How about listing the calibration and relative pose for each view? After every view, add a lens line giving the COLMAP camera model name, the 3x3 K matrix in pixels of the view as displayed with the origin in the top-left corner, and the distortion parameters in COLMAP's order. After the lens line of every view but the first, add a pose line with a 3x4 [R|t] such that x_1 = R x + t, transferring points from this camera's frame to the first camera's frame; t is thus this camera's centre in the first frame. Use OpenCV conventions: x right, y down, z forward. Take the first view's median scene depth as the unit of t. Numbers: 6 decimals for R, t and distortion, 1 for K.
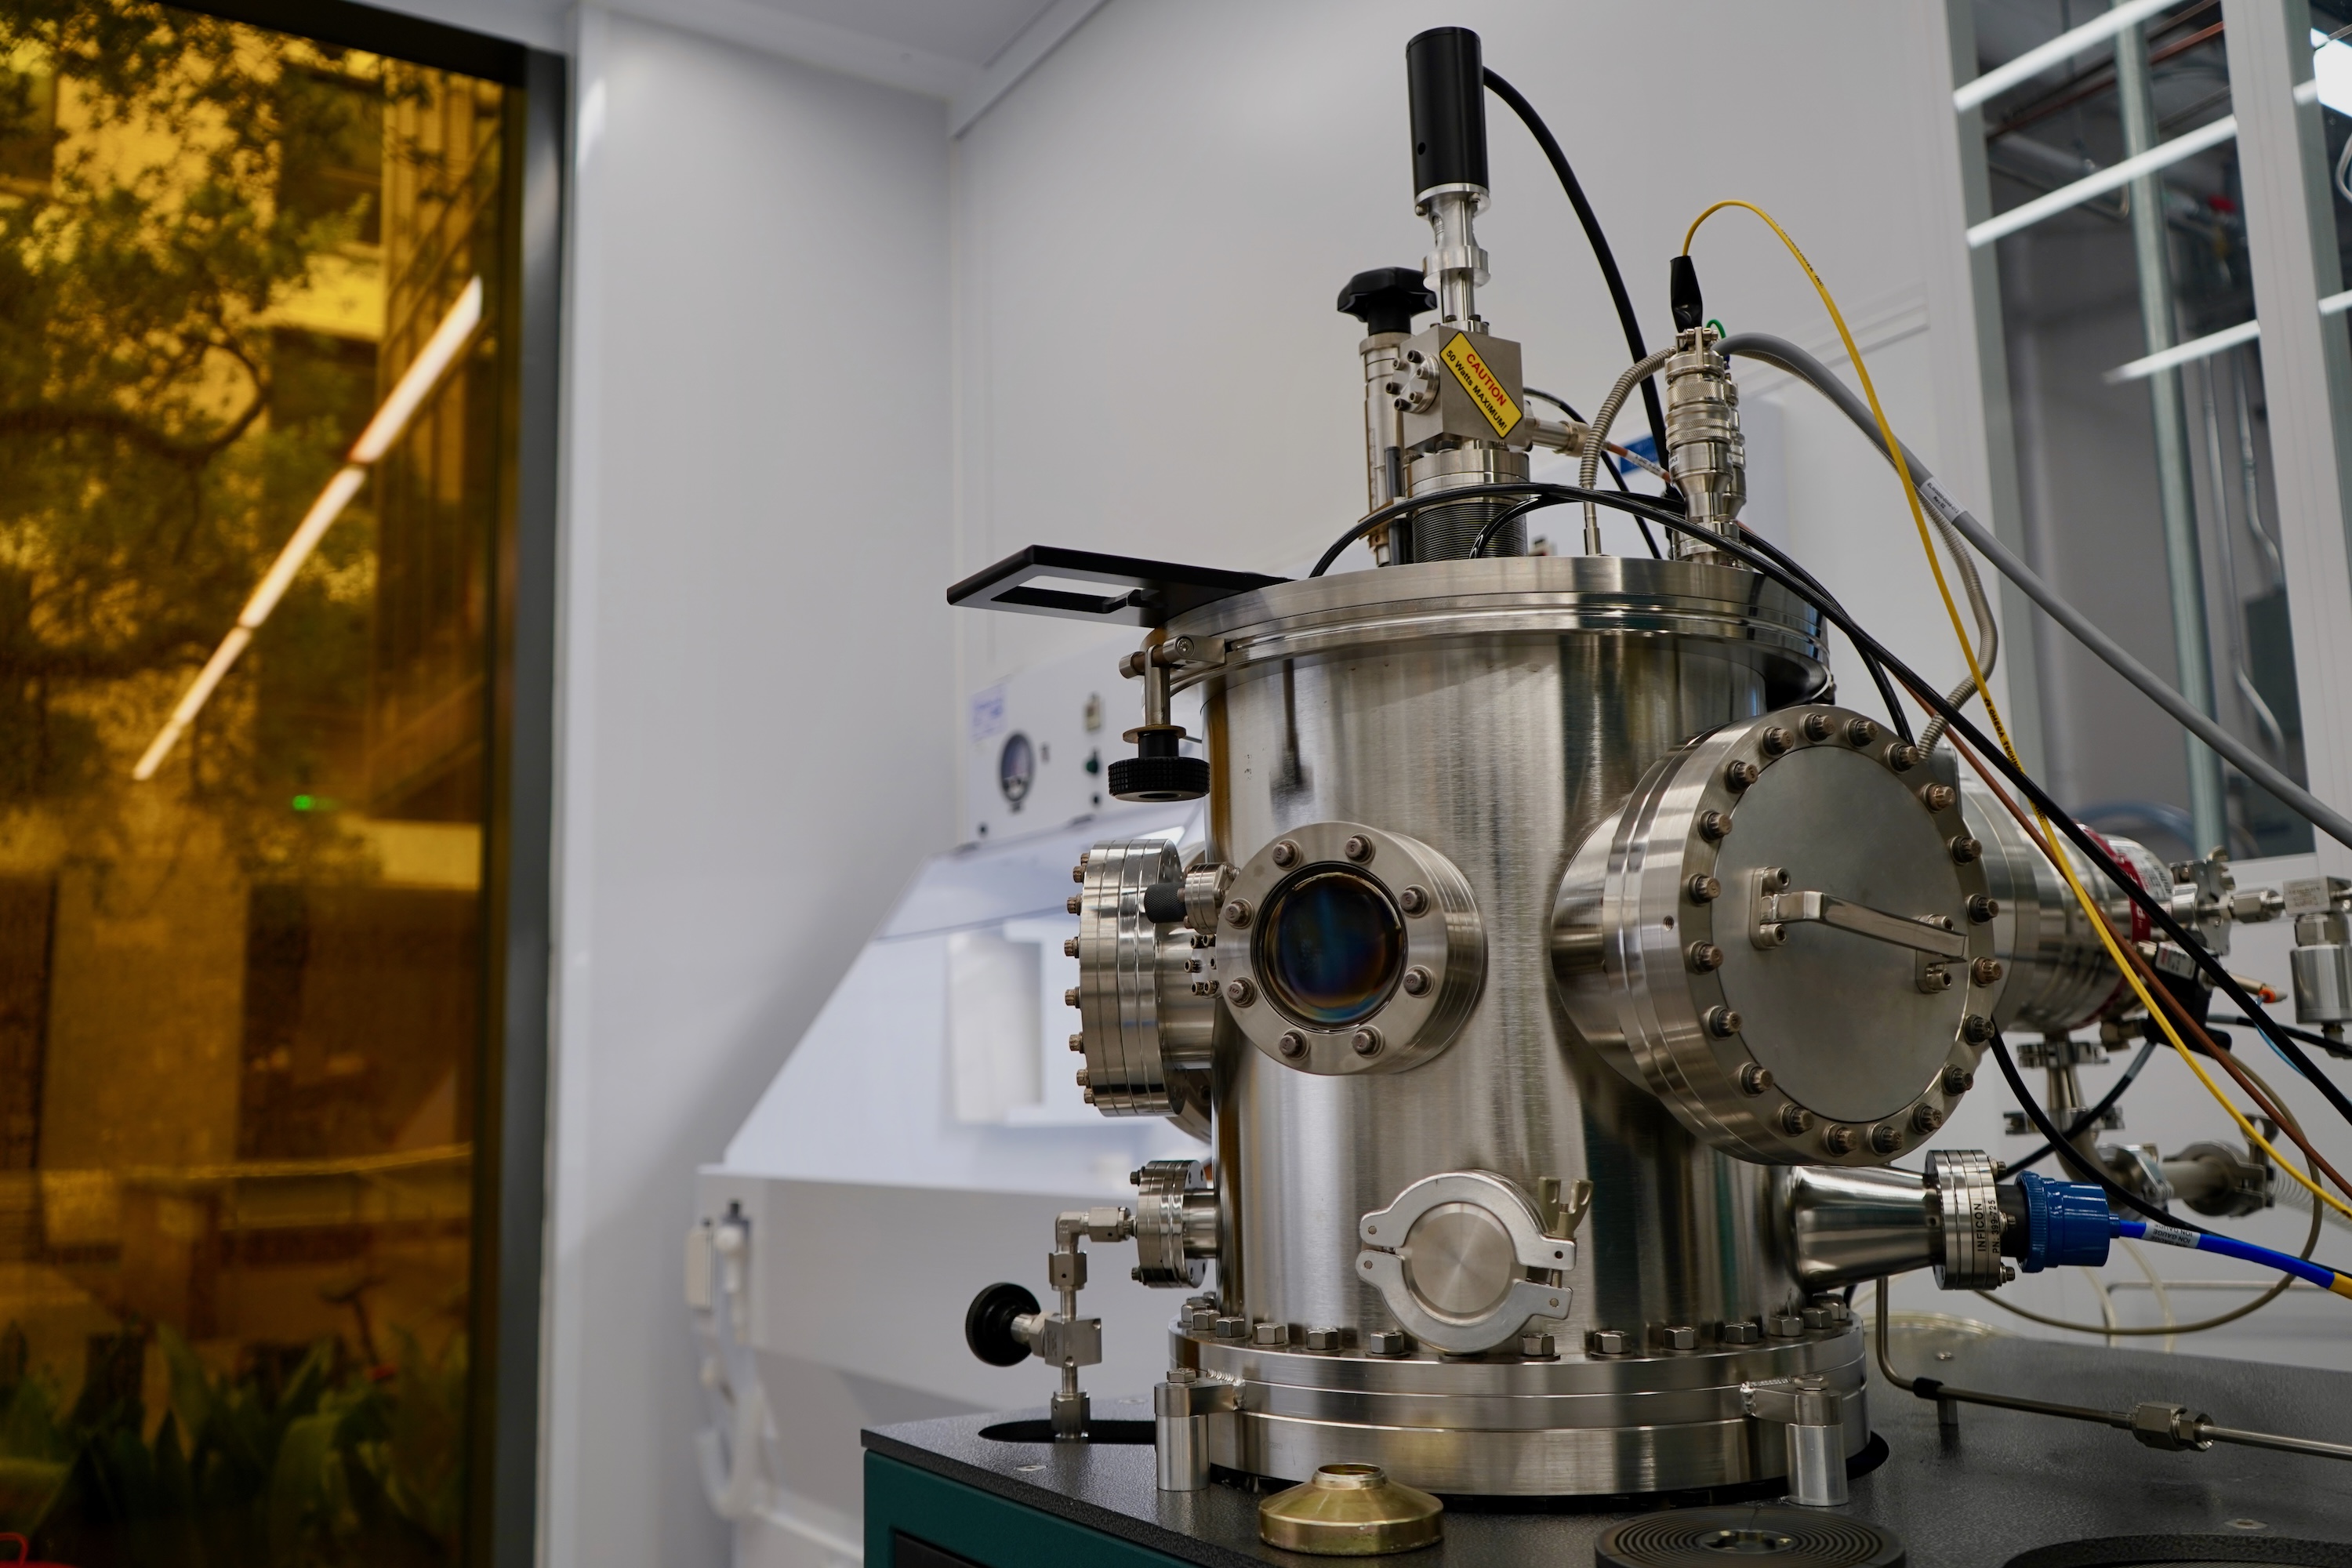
lens RADIAL K [[1989.1, 0, 1176.0], [0, 1989.1, 784.0], [0, 0, 1]] dist [-0.019106, -0.008009]
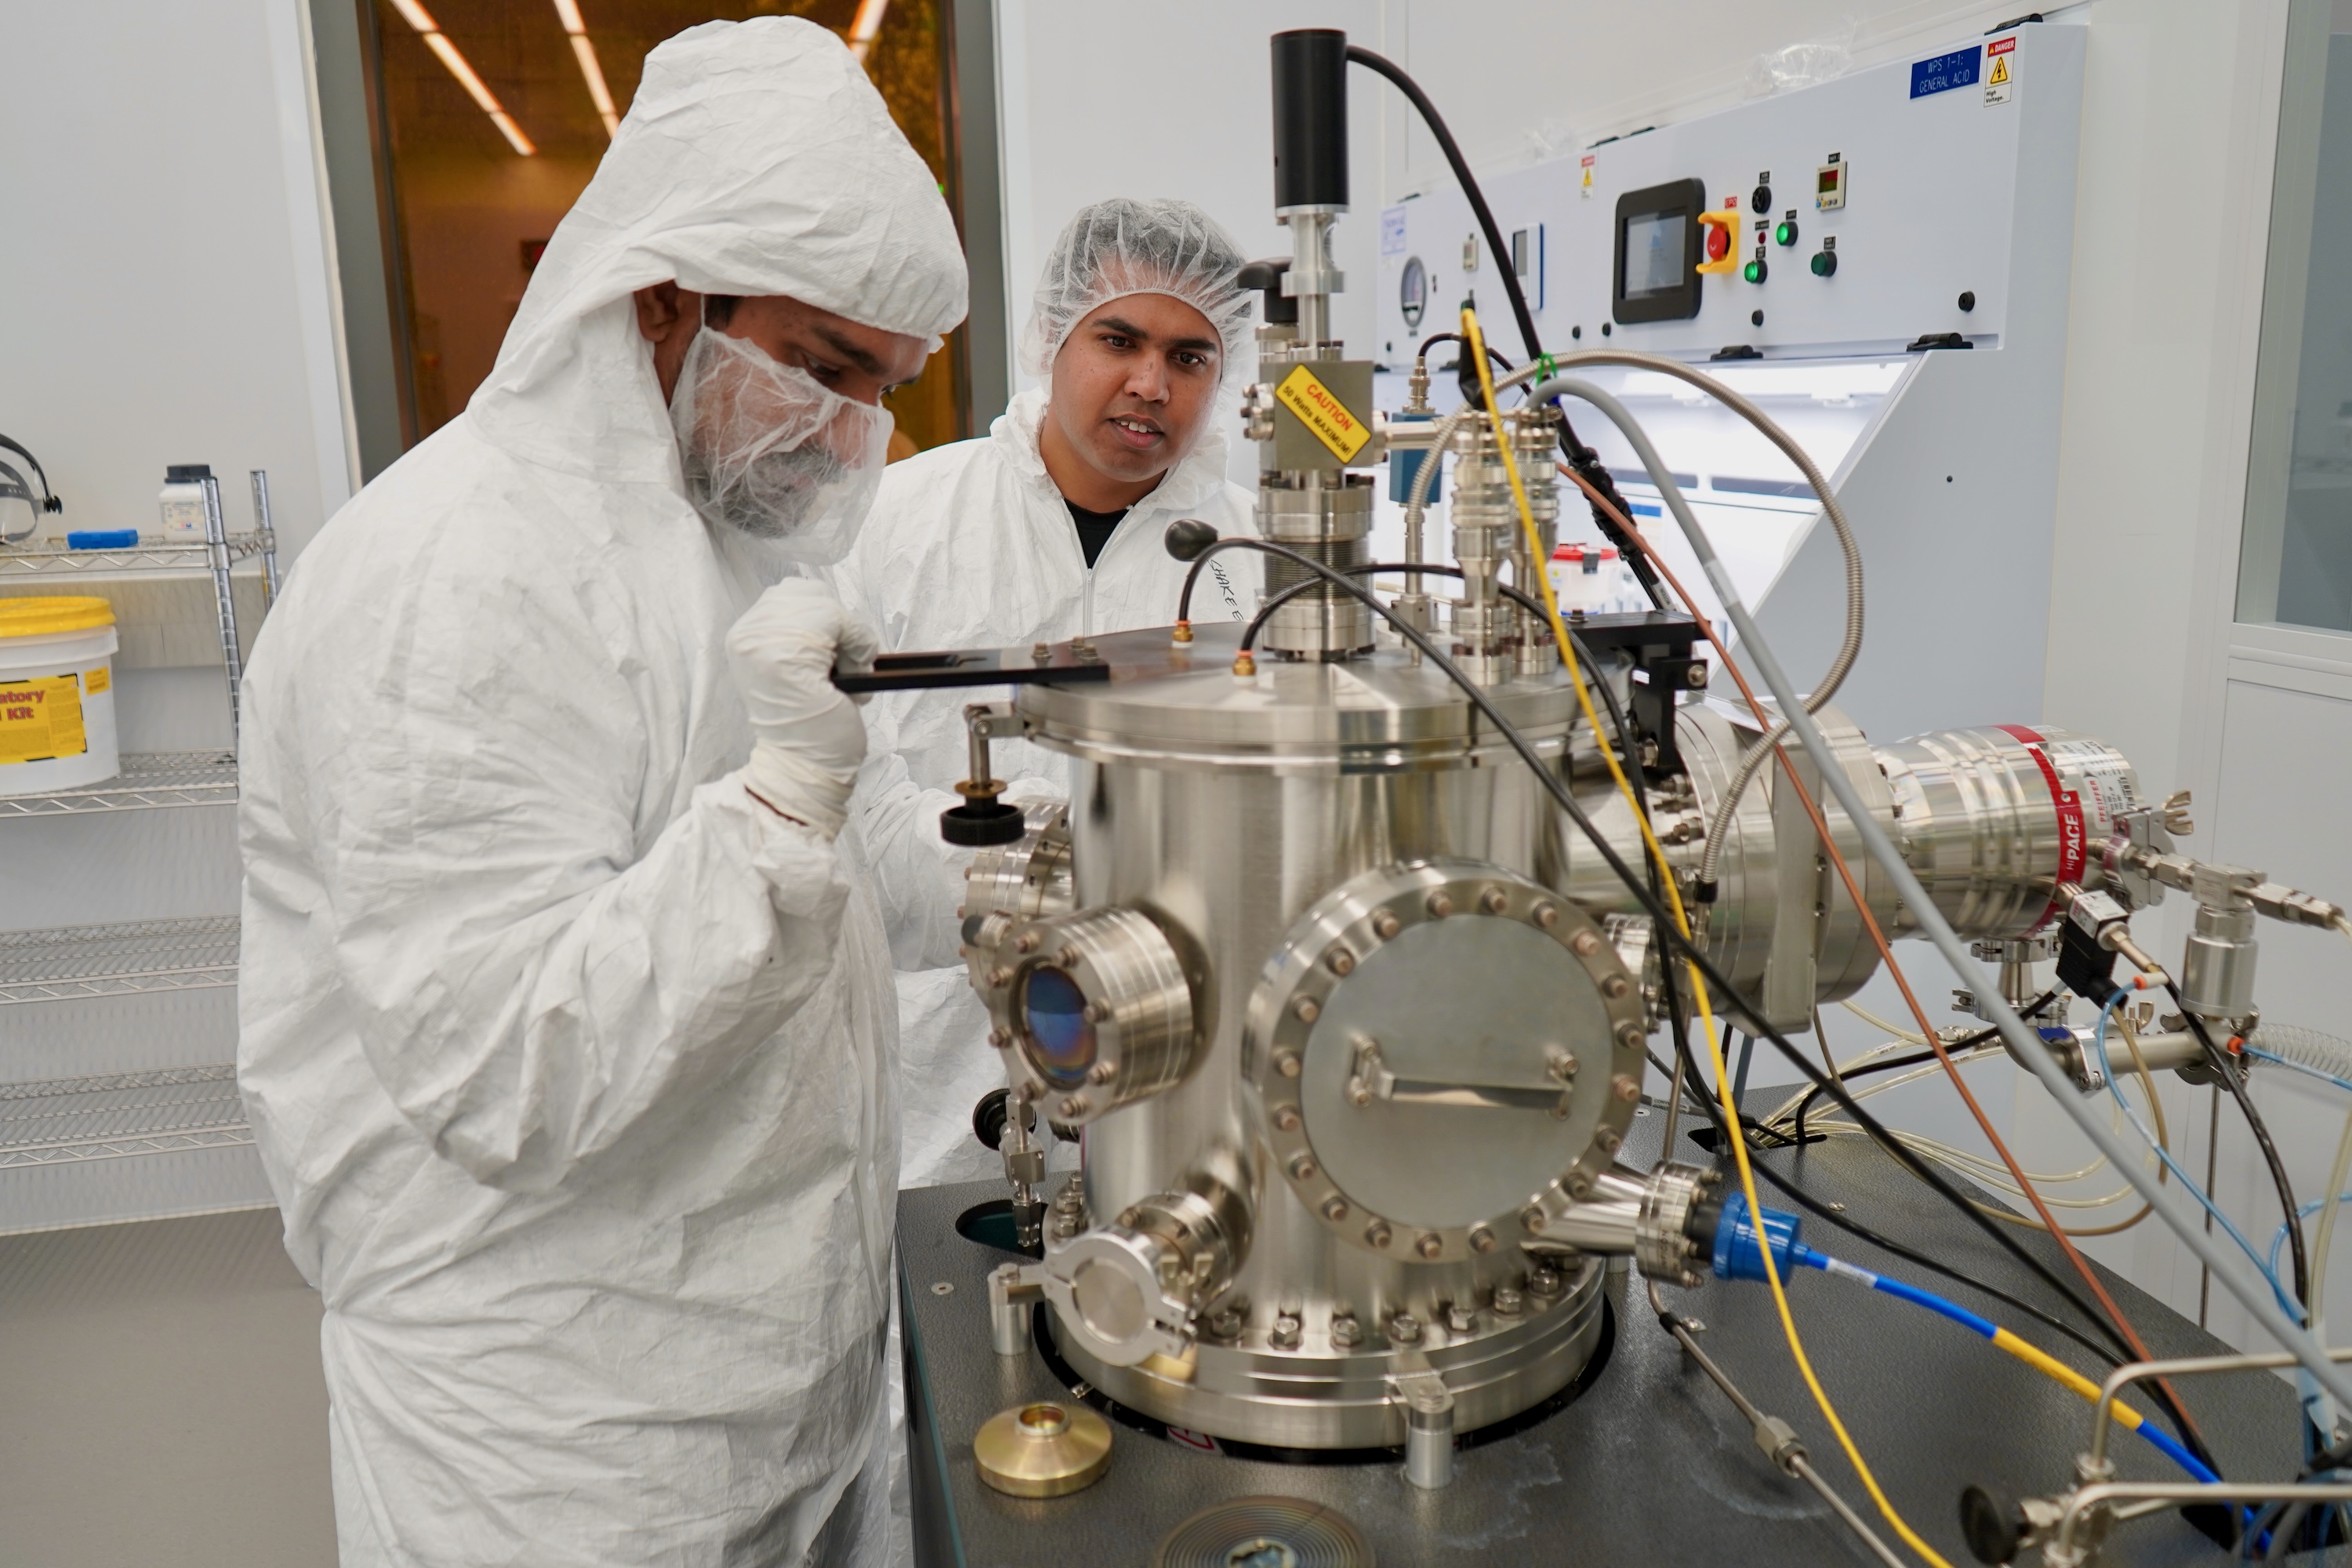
lens RADIAL K [[1870.1, 0, 1180.0], [0, 1870.1, 778.6], [0, 0, 1]] dist [-0.051957, 0.077793]
pose [[0.947743, 0.068263, -0.311646, 0.398610], [0.046445, 0.936913, 0.346463, -0.362774], [0.315636, -0.342832, 0.884782, 0.047261]]
